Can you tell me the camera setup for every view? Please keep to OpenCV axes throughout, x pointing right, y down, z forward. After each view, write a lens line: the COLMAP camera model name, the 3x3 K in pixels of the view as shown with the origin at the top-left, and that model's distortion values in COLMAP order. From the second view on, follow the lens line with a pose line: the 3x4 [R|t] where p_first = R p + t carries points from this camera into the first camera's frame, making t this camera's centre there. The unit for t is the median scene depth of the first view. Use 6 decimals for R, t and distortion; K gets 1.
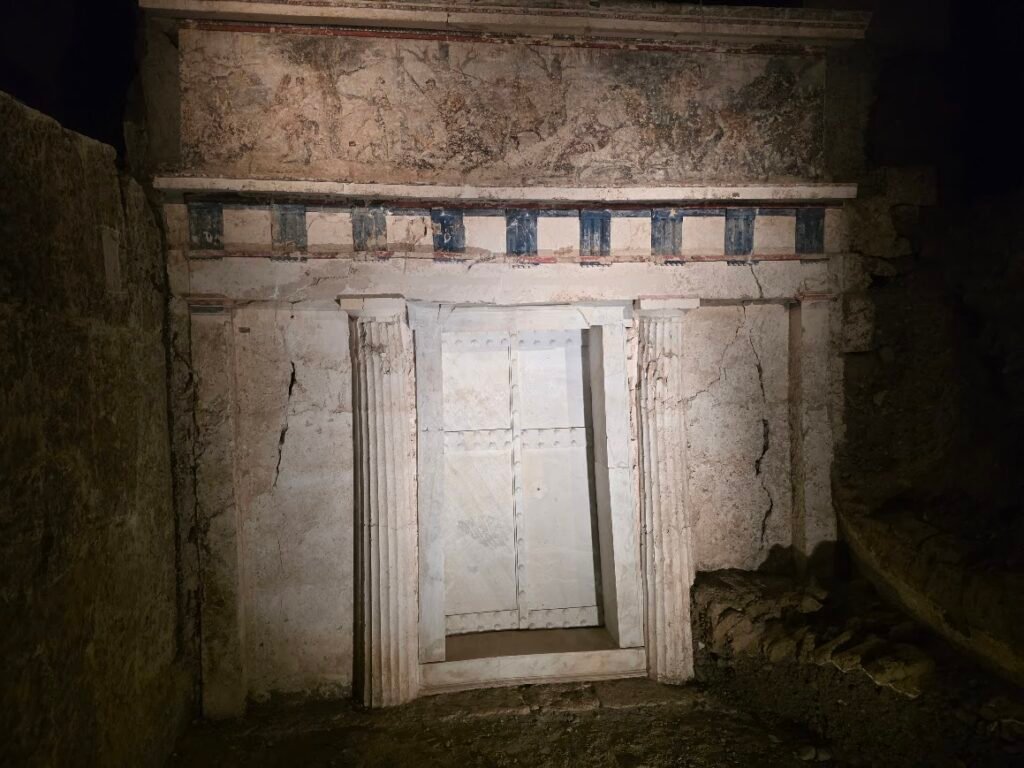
lens RADIAL K [[678.2, 0, 512.1], [0, 678.2, 379.8], [0, 0, 1]] dist [0.002812, -0.007511]
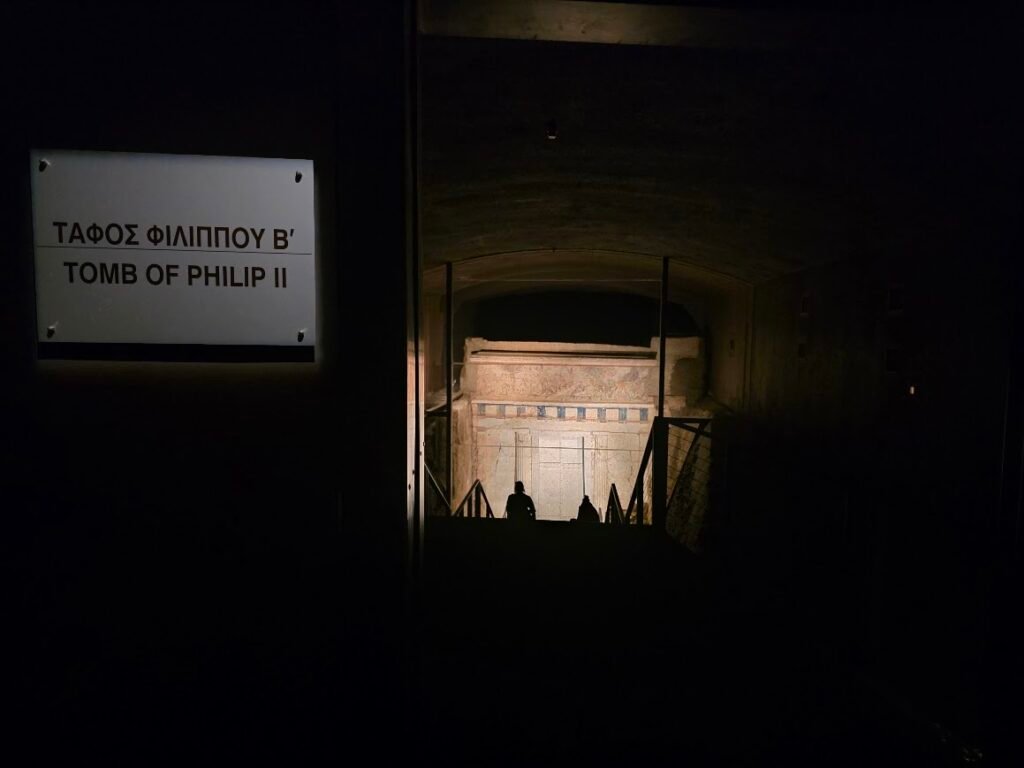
lens RADIAL K [[678.2, 0, 511.1], [0, 678.2, 385.7], [0, 0, 1]] dist [0.002812, -0.007511]
pose [[0.971846, 0.050068, -0.230237, 0.610357], [-0.042093, 0.998336, 0.039422, -0.509057], [0.231827, -0.028621, 0.972336, -2.737947]]
